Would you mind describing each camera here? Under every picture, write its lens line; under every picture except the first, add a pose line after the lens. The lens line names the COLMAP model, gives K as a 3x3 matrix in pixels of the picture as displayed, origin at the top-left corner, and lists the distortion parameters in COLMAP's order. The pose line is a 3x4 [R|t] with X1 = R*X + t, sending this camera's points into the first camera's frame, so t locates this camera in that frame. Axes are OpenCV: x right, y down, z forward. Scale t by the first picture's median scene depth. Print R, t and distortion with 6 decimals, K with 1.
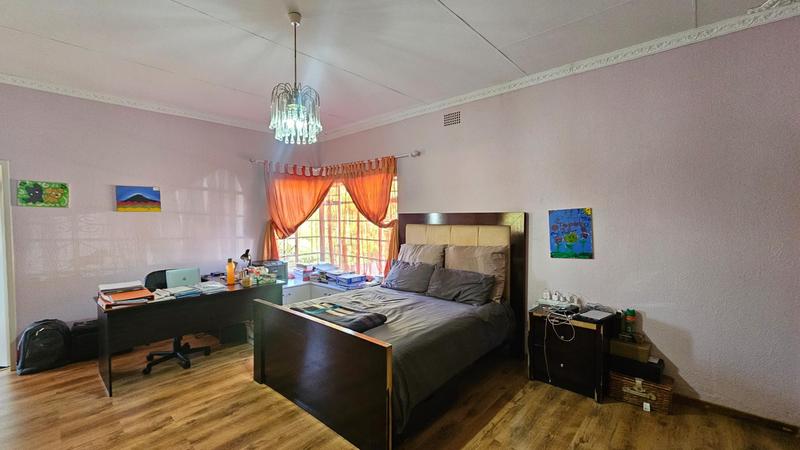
lens RADIAL K [[326.2, 0, 395.9], [0, 326.2, 229.0], [0, 0, 1]] dist [-0.000037, -0.000973]
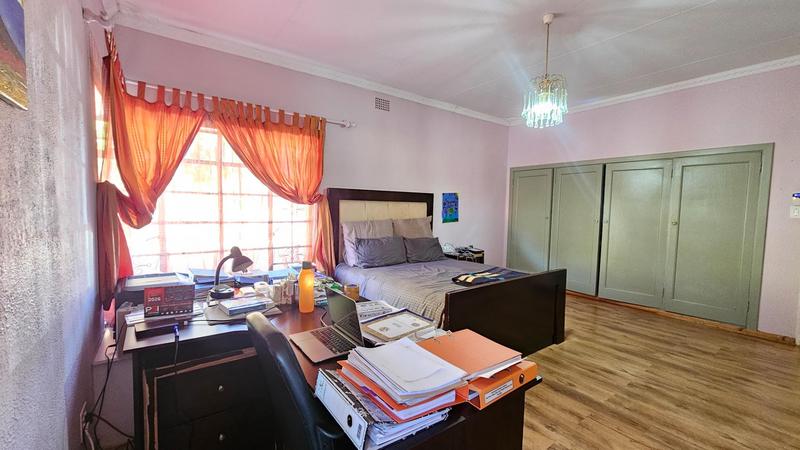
lens RADIAL K [[326.2, 0, 395.9], [0, 326.2, 229.0], [0, 0, 1]] dist [-0.000037, -0.000973]
pose [[0.205701, -0.064039, 0.976517, -0.919475], [0.020722, 0.997918, 0.061077, 0.013161], [-0.978395, 0.007671, 0.206600, 0.744454]]
